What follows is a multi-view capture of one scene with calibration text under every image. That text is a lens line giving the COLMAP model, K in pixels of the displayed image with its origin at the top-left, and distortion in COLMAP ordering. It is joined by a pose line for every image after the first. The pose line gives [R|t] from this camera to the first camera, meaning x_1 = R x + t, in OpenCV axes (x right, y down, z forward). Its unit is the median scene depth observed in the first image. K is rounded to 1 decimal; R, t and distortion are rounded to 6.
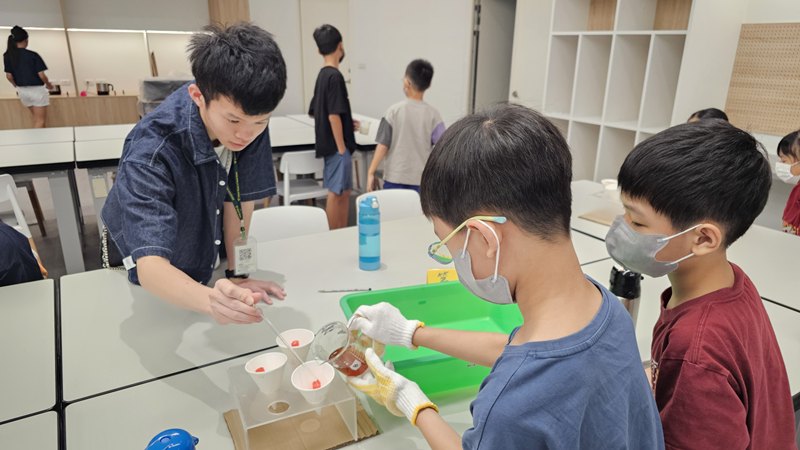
lens RADIAL K [[538.2, 0, 401.0], [0, 538.2, 226.2], [0, 0, 1]] dist [0.041534, -0.021250]
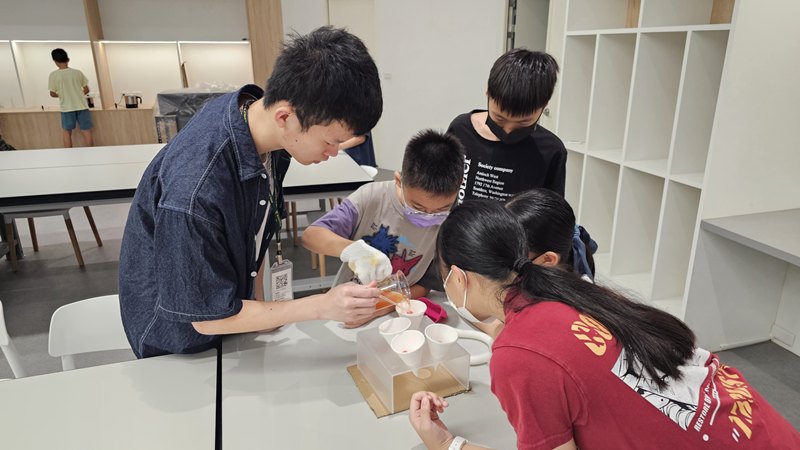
lens RADIAL K [[542.5, 0, 403.4], [0, 542.5, 220.5], [0, 0, 1]] dist [0.021296, 0.001219]
pose [[0.972630, 0.053726, -0.226062, 0.169352], [-0.058143, 0.998225, -0.012920, -0.059542], [0.224966, 0.025710, 0.974027, 0.174679]]
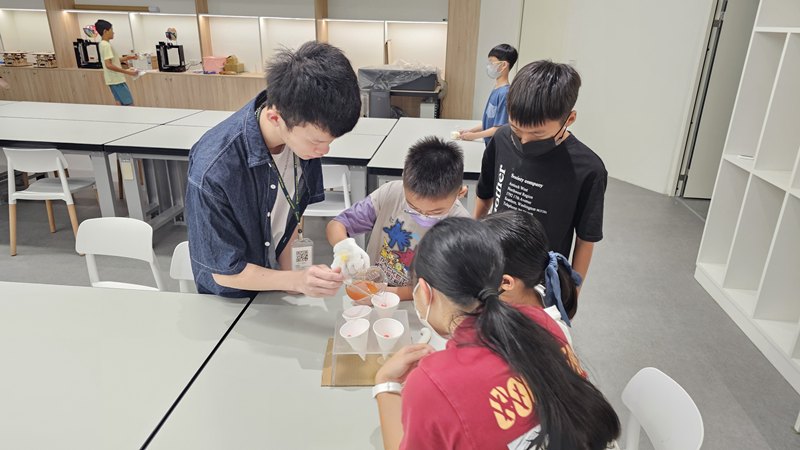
lens RADIAL K [[538.2, 0, 401.0], [0, 538.2, 226.2], [0, 0, 1]] dist [0.041534, -0.021250]
pose [[0.800682, 0.217312, -0.558286, 0.245205], [-0.202657, 0.975202, 0.088949, -0.078589], [0.563772, 0.041921, 0.824866, 0.191135]]
